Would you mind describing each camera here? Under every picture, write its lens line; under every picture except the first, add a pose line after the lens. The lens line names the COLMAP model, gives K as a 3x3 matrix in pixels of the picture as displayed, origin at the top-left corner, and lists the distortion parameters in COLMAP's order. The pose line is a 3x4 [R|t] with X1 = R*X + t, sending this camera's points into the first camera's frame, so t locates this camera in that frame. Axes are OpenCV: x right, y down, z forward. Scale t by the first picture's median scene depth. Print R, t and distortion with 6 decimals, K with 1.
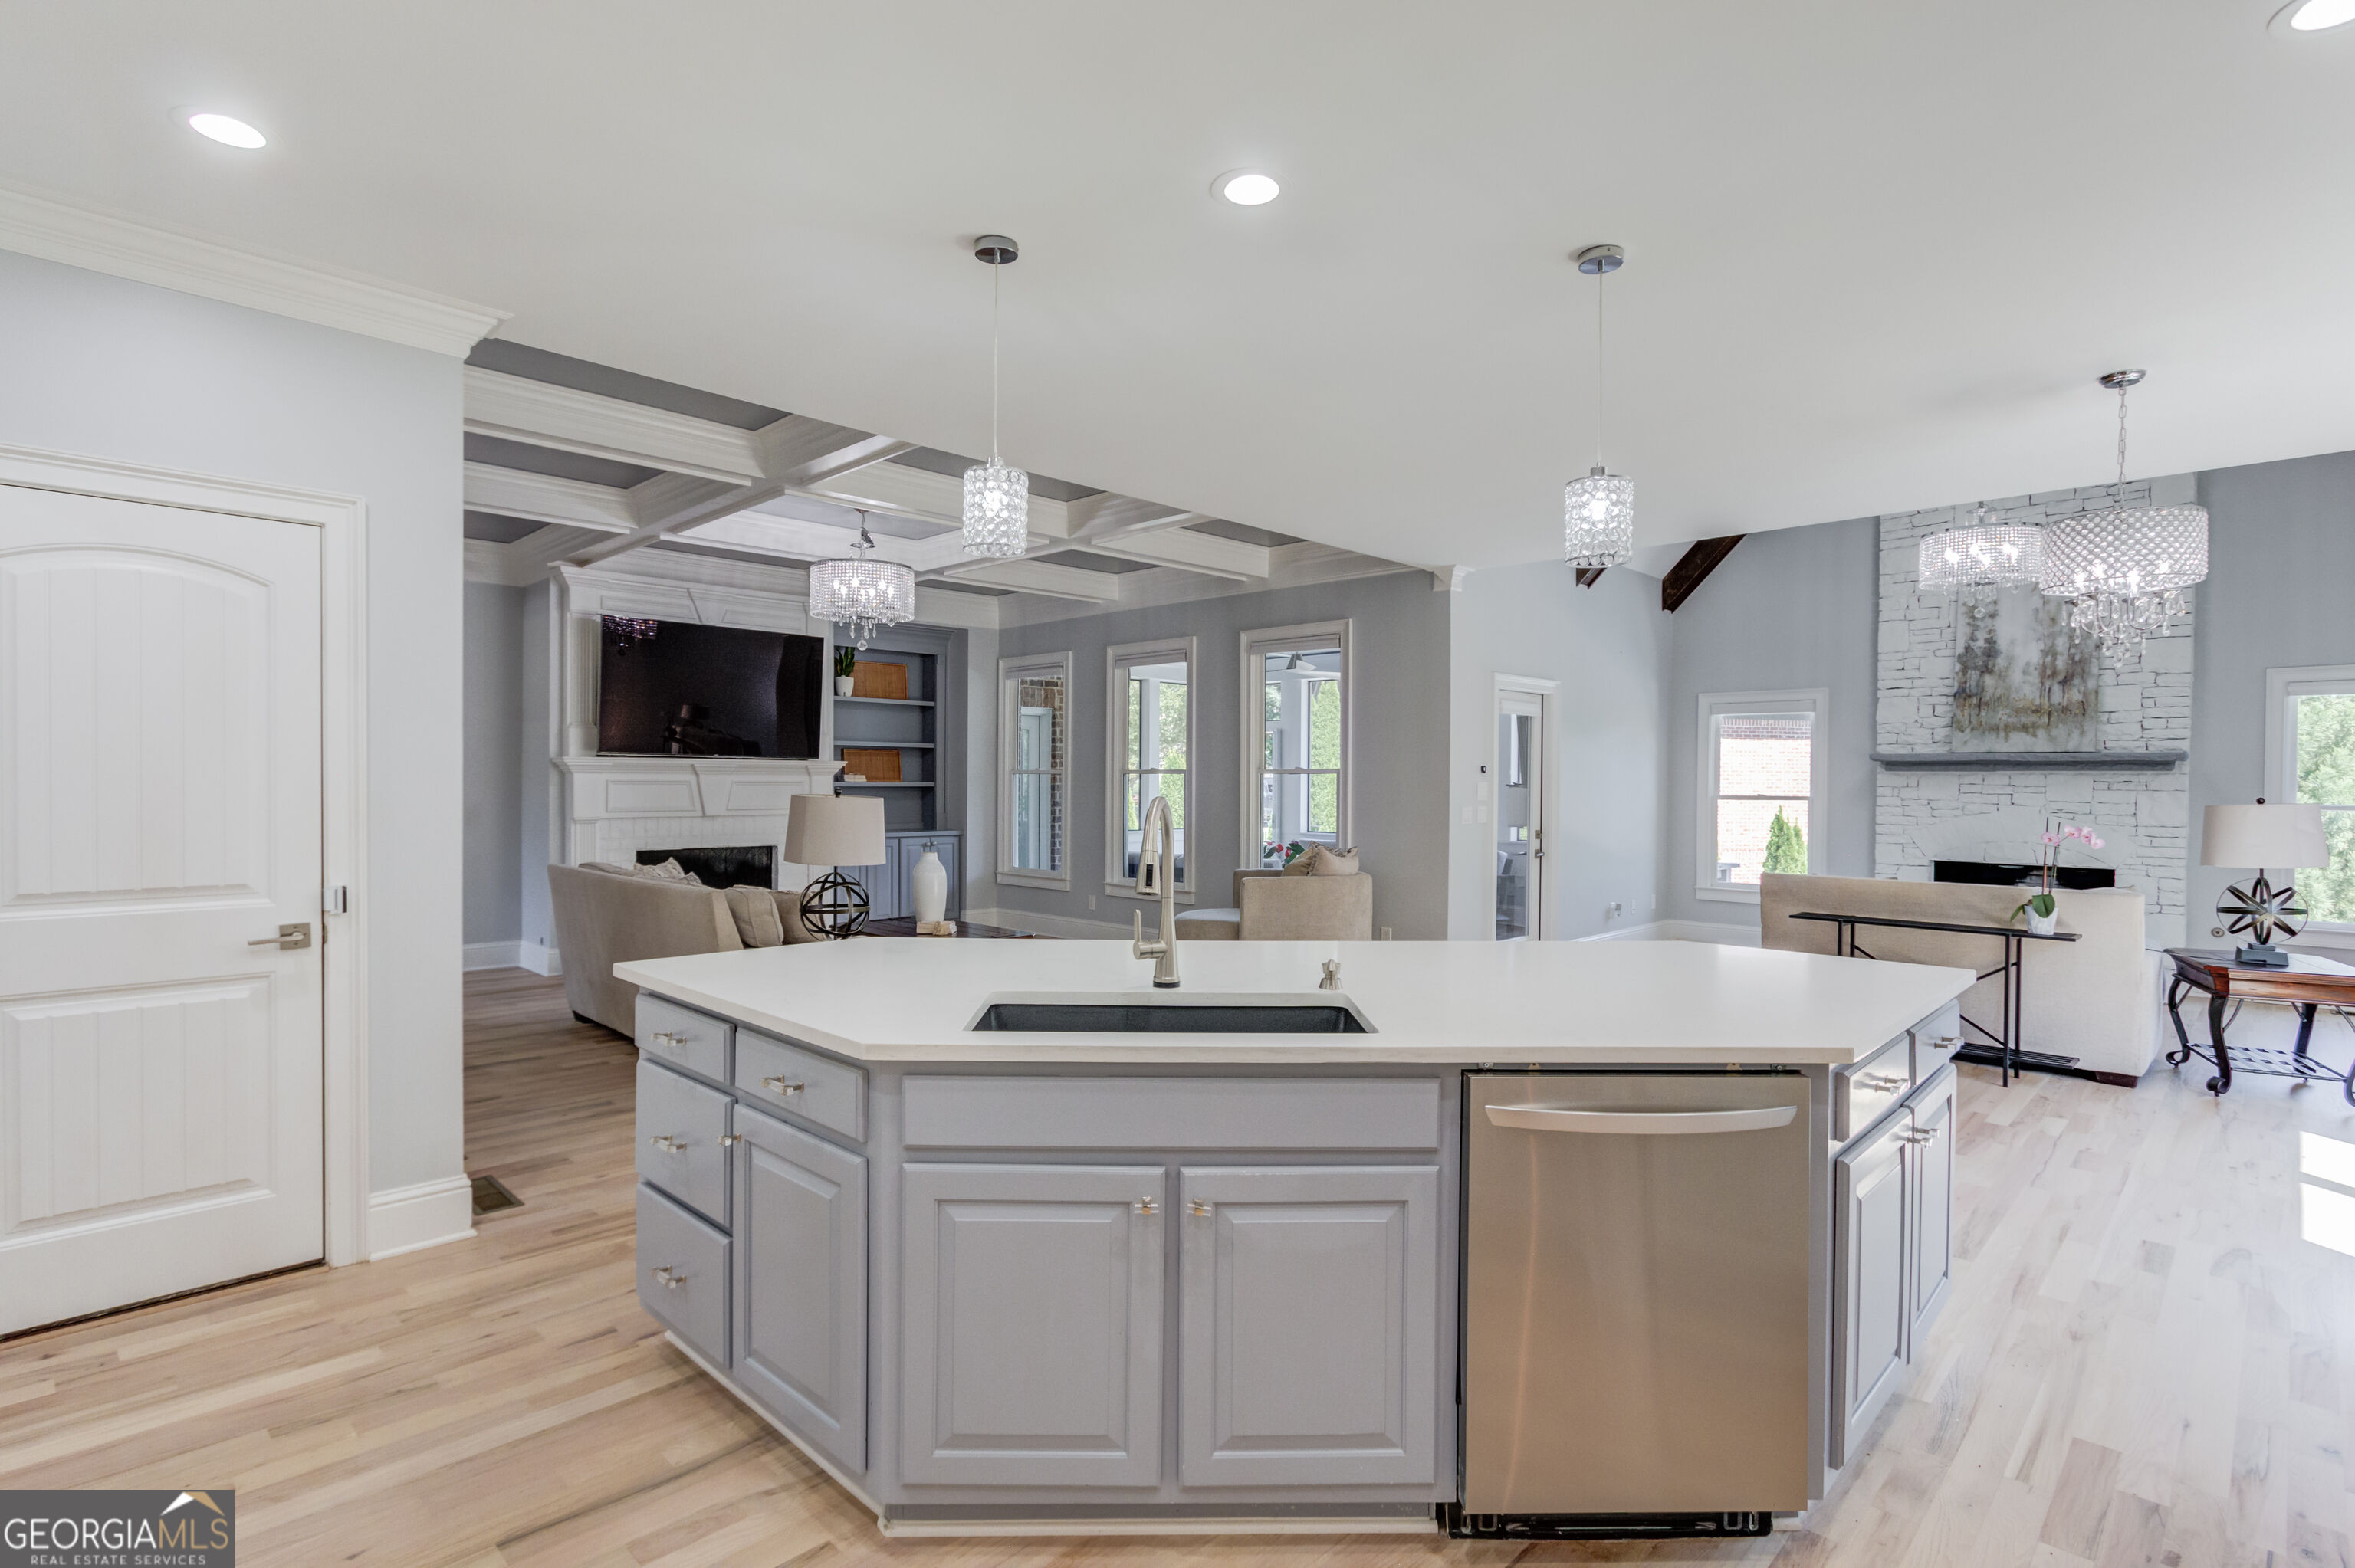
lens RADIAL K [[1136.5, 0, 1171.1], [0, 1136.5, 793.4], [0, 0, 1]] dist [-0.020675, 0.019477]
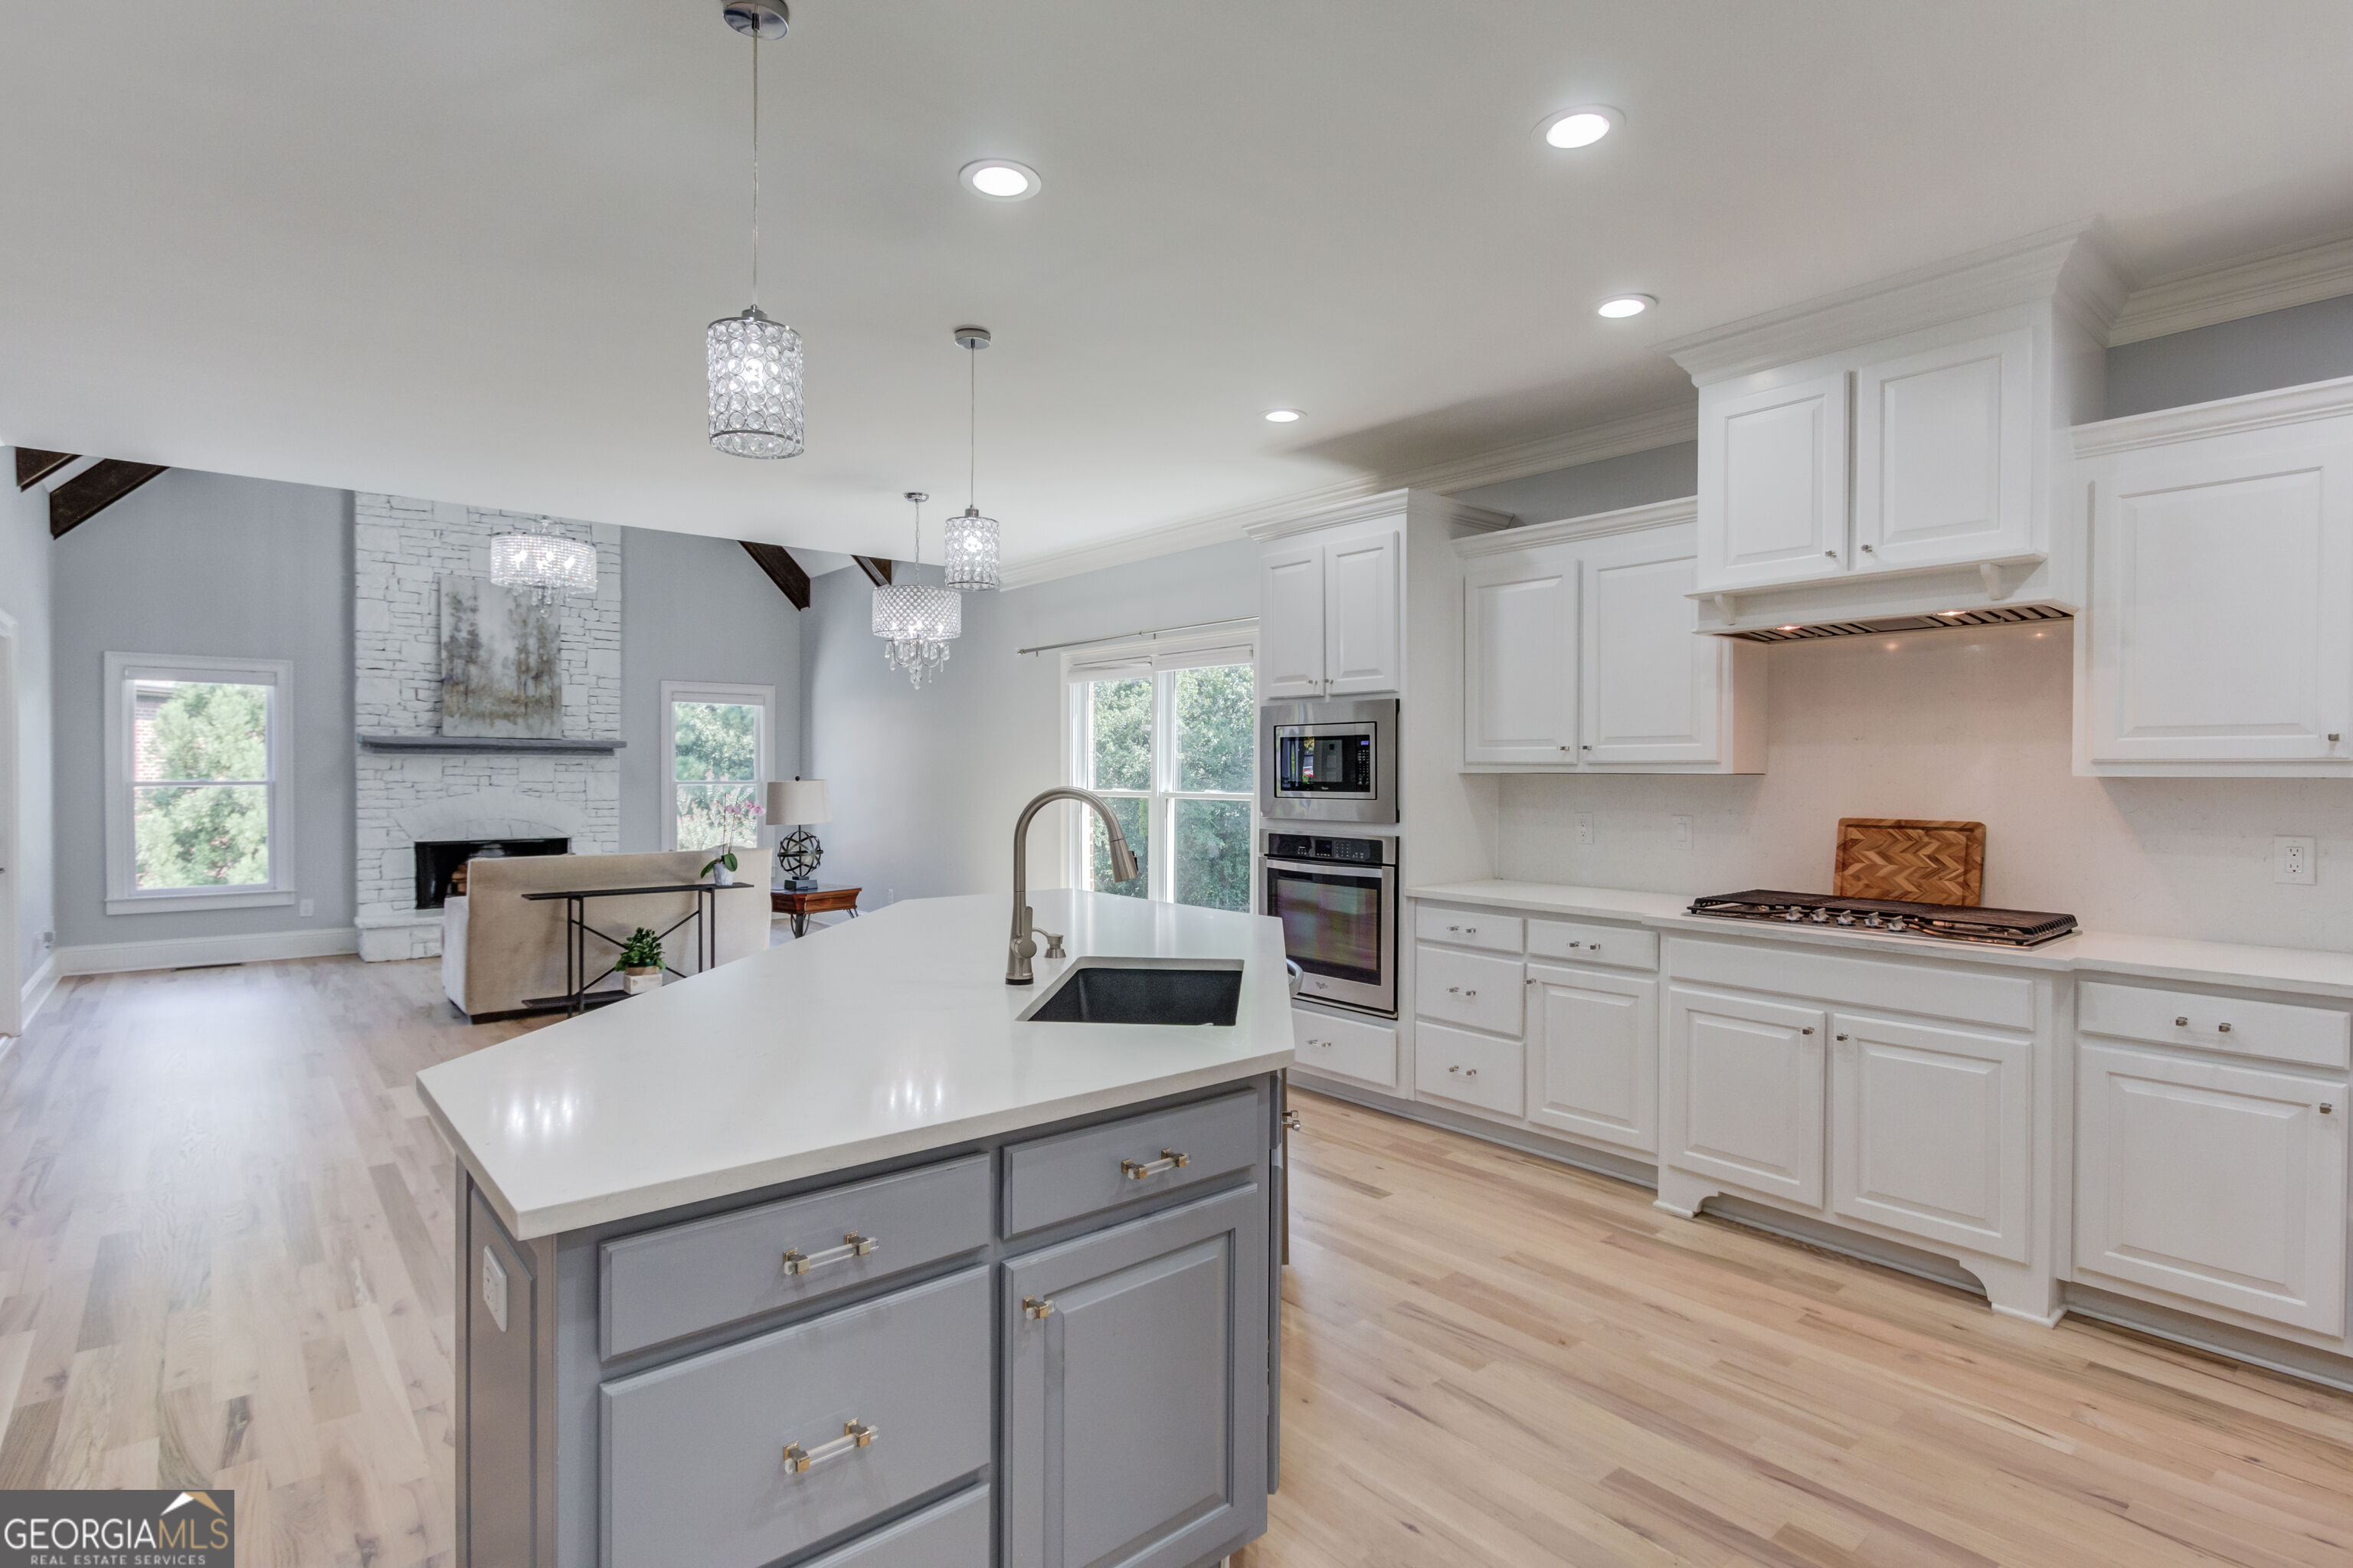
lens RADIAL K [[1135.8, 0, 1170.1], [0, 1135.8, 793.4], [0, 0, 1]] dist [-0.020675, 0.019477]
pose [[0.116653, -0.026521, 0.992819, -0.271896], [0.008843, 0.999632, 0.025664, -0.004584], [-0.993133, 0.005786, 0.116845, 0.218907]]
